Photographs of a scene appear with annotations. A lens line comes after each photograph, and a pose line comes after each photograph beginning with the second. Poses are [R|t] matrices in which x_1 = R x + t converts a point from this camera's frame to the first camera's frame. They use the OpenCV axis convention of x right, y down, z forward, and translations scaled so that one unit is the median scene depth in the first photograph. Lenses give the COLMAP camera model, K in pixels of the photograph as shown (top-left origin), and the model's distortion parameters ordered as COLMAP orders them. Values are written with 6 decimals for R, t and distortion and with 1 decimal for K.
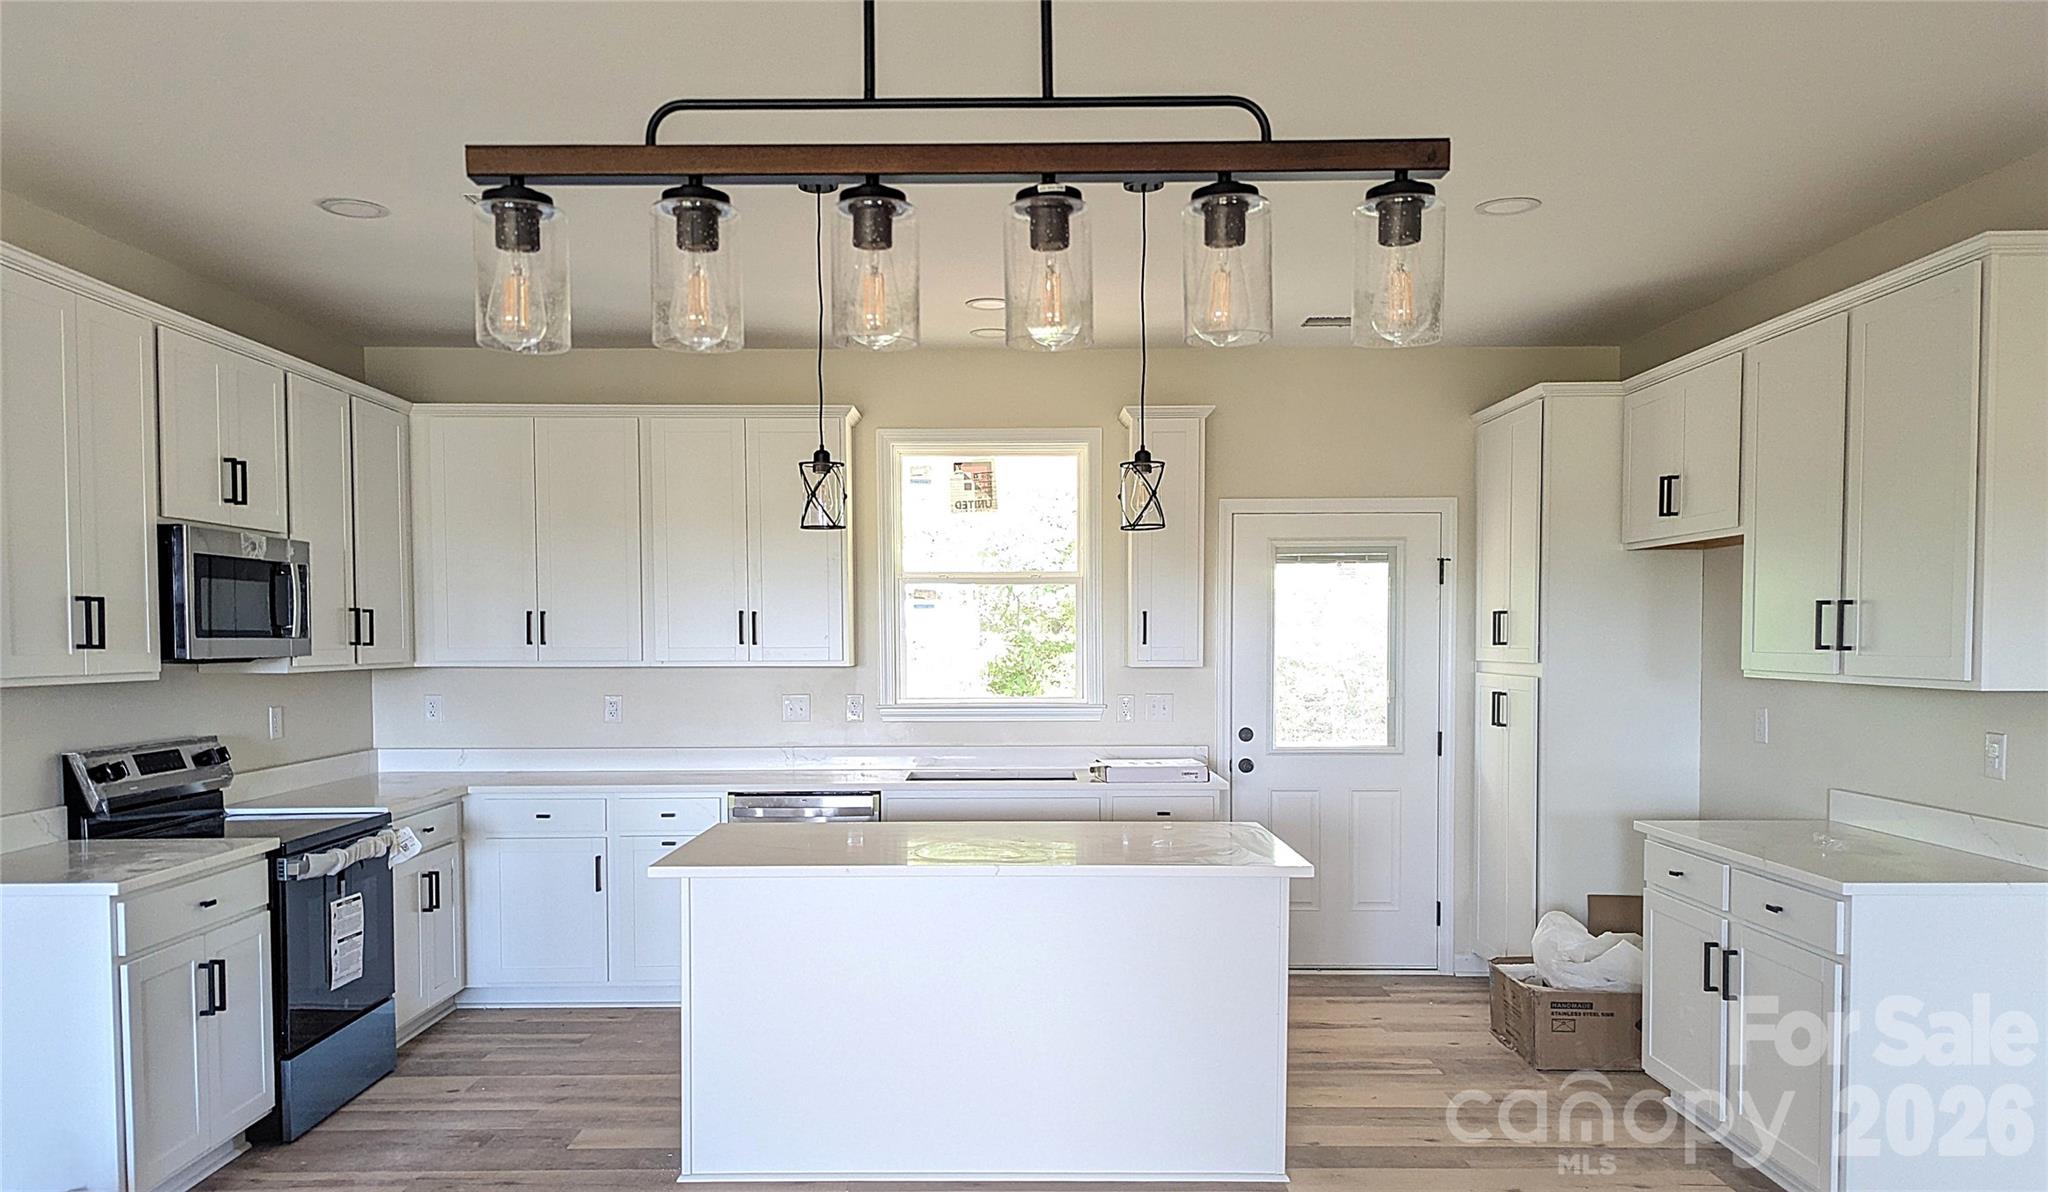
lens RADIAL K [[1260.4, 0, 1024.3], [0, 1260.4, 699.9], [0, 0, 1]] dist [0.086860, -0.100444]
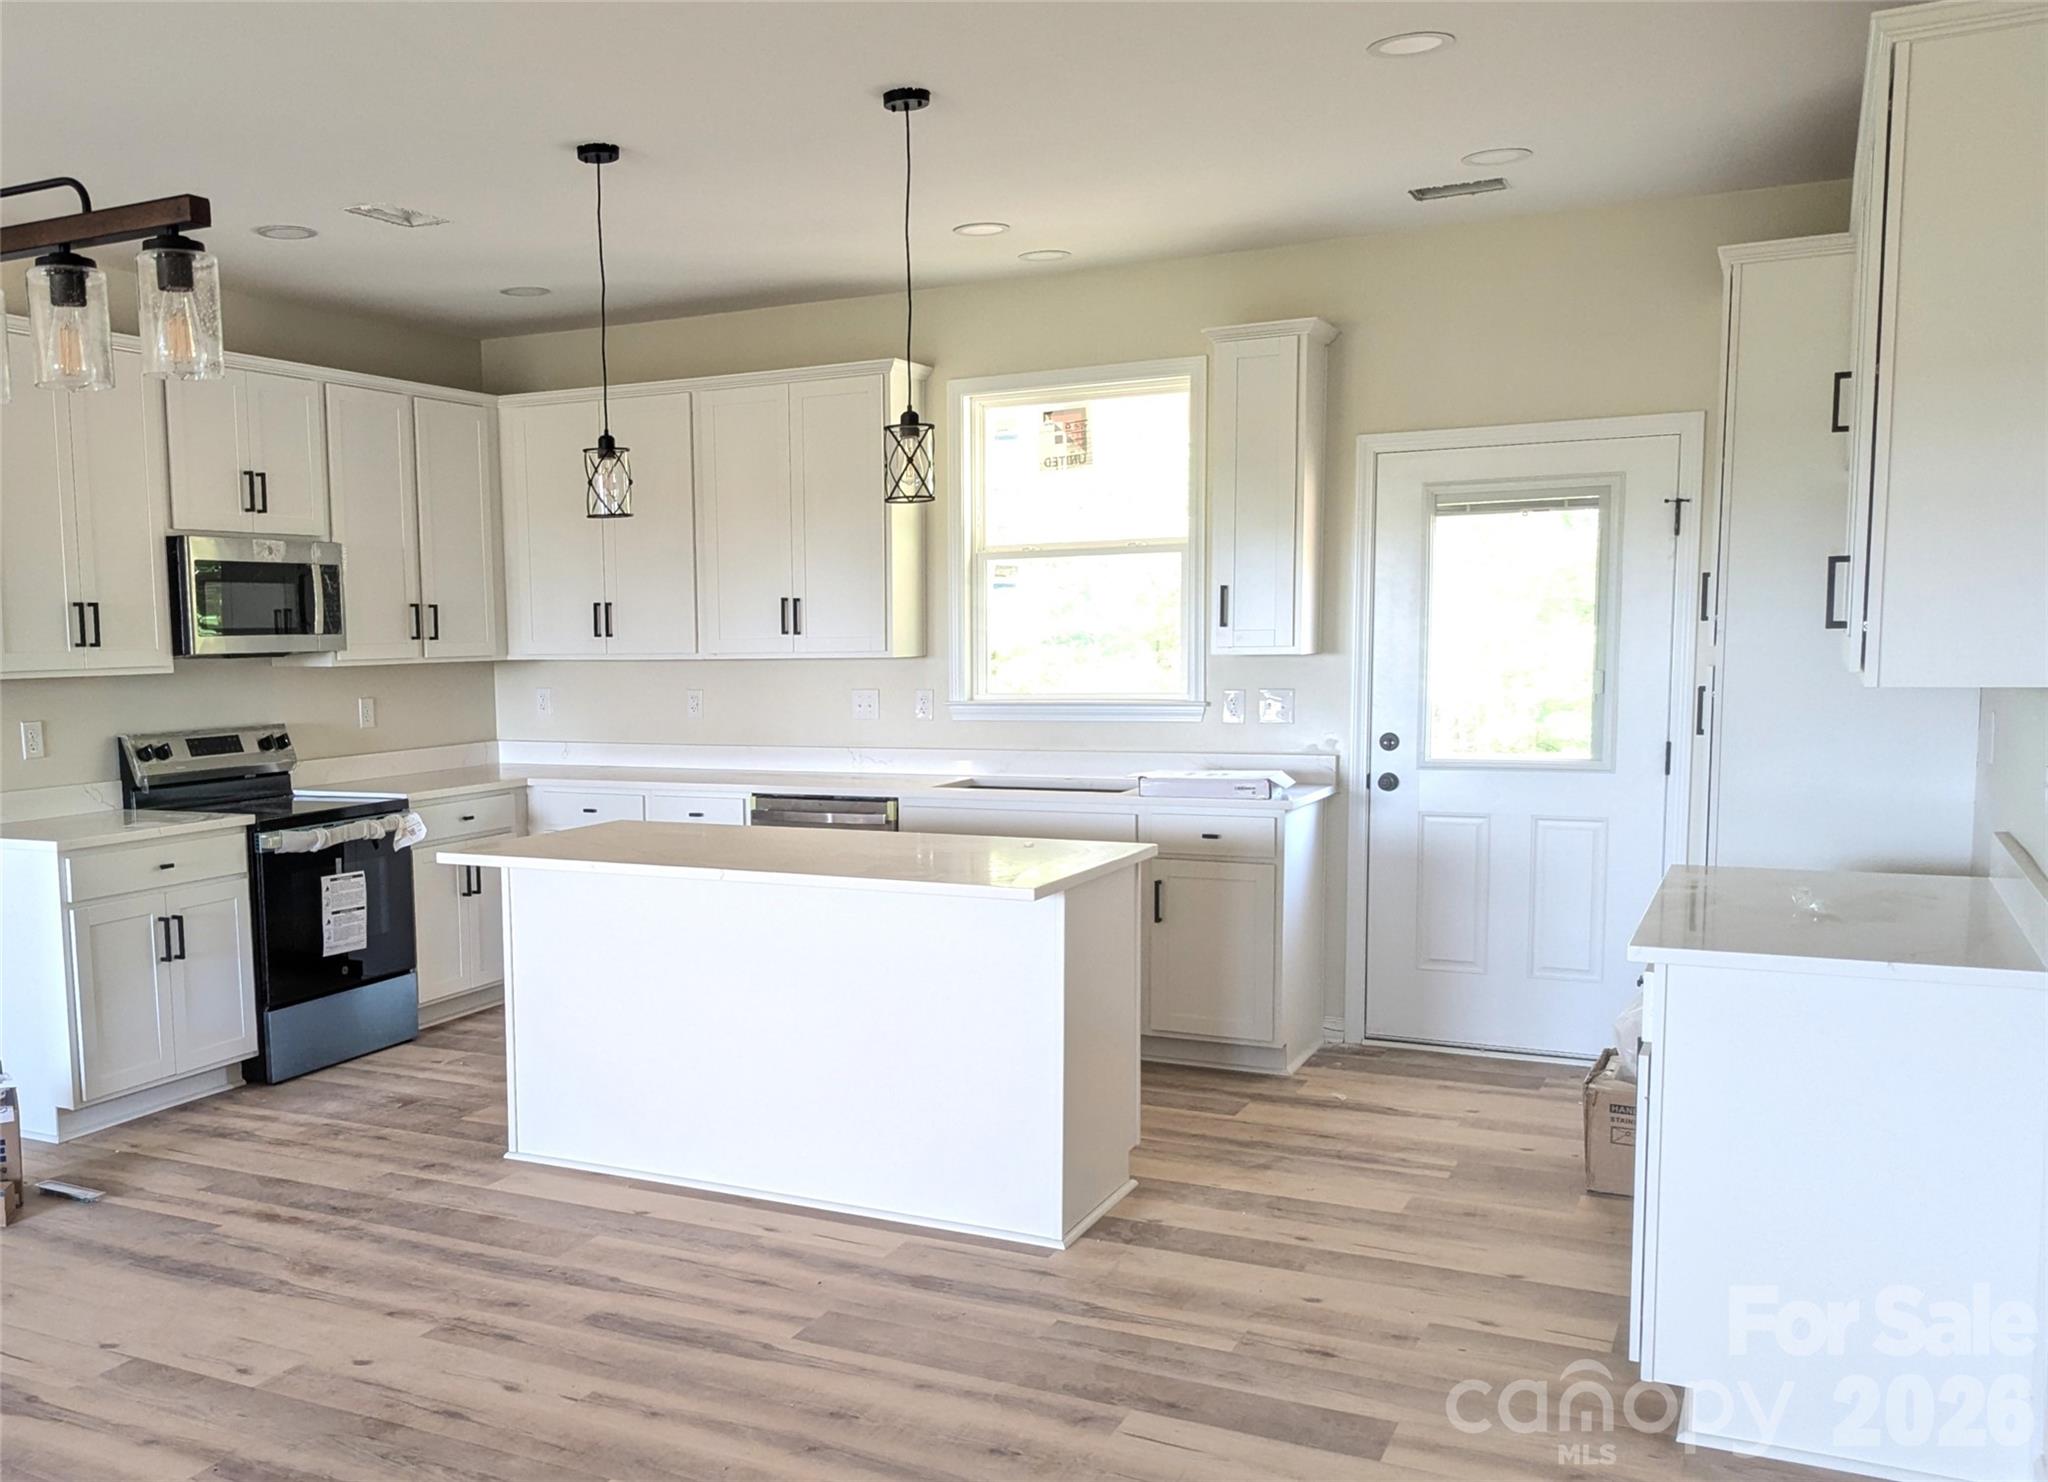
lens RADIAL K [[1645.6, 0, 1018.1], [0, 1645.6, 804.1], [0, 0, 1]] dist [0.048509, -0.057664]
pose [[0.900857, 0.032994, -0.432861, 0.575547], [-0.004566, 0.997773, 0.066551, -0.000845], [0.434093, -0.057976, 0.899001, -0.009827]]
